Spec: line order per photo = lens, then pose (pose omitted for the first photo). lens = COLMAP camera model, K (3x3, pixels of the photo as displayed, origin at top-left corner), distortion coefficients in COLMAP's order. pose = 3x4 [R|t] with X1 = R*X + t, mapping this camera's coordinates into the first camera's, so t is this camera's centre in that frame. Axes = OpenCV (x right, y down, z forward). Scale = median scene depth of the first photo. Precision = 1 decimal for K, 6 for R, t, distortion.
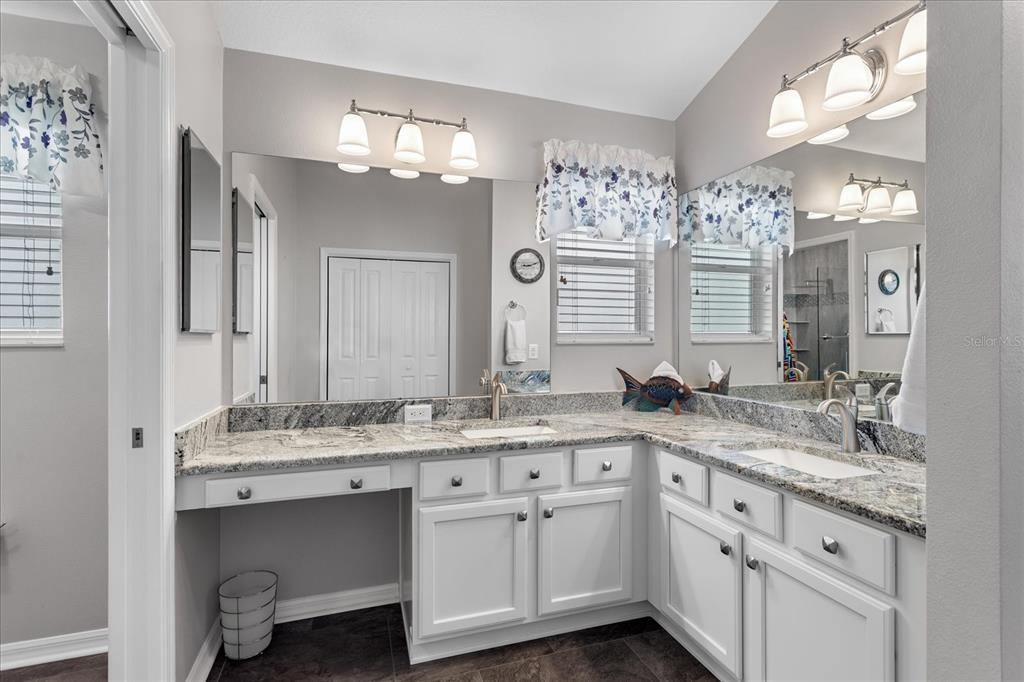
lens RADIAL K [[483.8, 0, 512.0], [0, 483.8, 341.0], [0, 0, 1]] dist [0.001545, 0.000794]
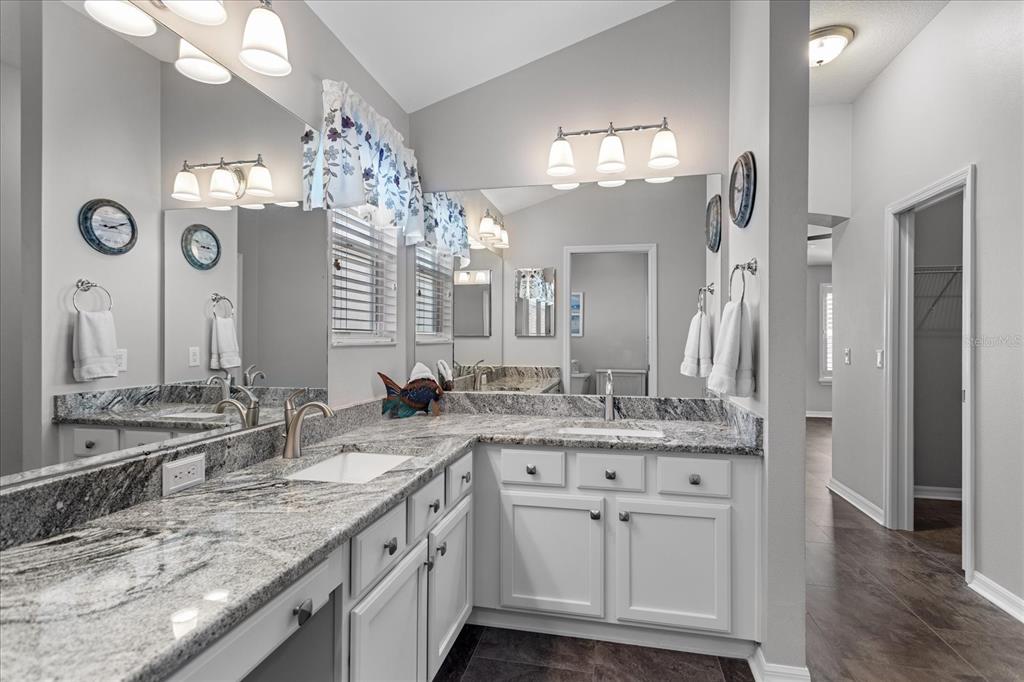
lens RADIAL K [[491.6, 0, 512.0], [0, 491.6, 341.0], [0, 0, 1]] dist [-0.002443, 0.000553]
pose [[0.511743, -0.002891, 0.859134, -0.449926], [0.005948, 0.999982, -0.000178, 0.000010], [-0.859118, 0.005201, 0.511751, 0.359091]]
